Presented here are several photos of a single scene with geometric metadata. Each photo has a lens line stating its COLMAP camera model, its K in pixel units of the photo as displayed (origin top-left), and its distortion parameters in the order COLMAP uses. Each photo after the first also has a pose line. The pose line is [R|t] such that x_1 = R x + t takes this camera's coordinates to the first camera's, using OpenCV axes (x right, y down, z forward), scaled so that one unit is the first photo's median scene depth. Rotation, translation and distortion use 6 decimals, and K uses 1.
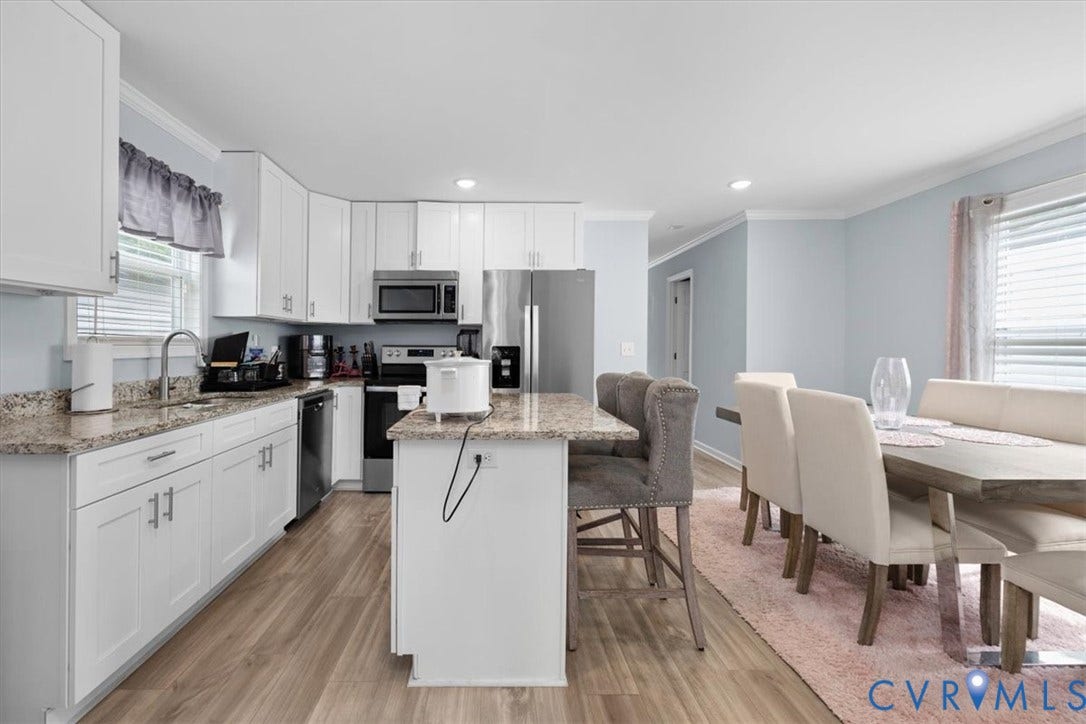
lens RADIAL K [[547.7, 0, 401.0], [0, 547.7, 343.2], [0, 0, 1]] dist [-0.013536, -0.000310]
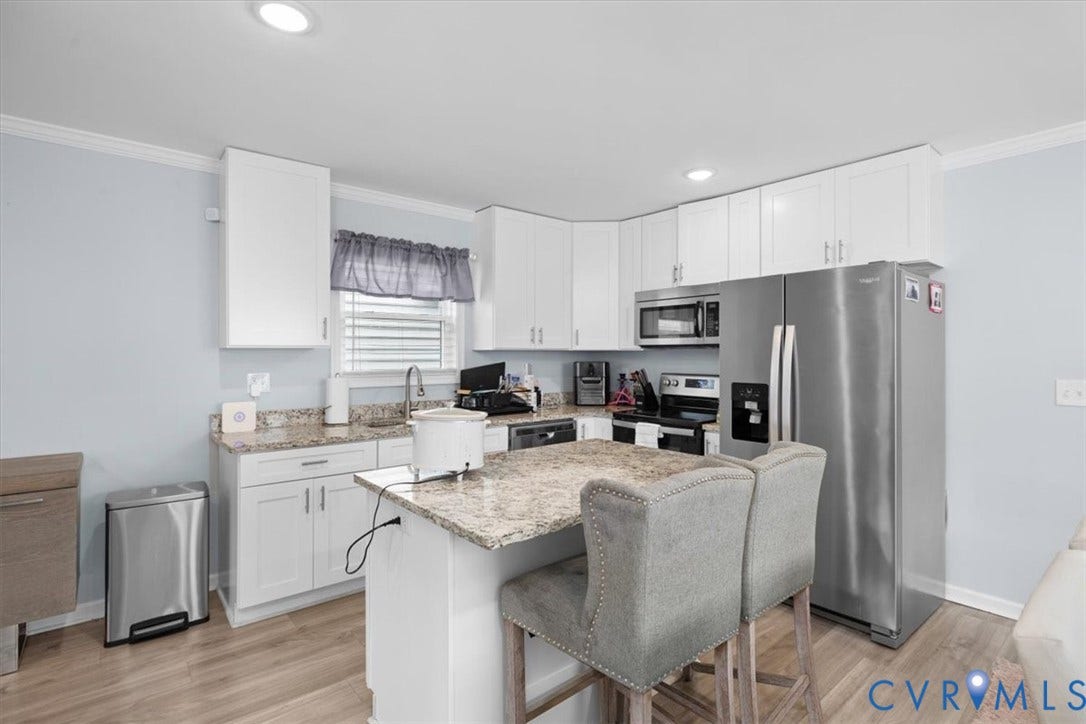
lens RADIAL K [[482.3, 0, 422.1], [0, 482.3, 348.9], [0, 0, 1]] dist [-0.001085, -0.000207]
pose [[0.614803, -0.023938, -0.788317, 0.441593], [0.018738, 0.999700, -0.015743, -0.039017], [0.788458, -0.005093, 0.615068, 0.271184]]
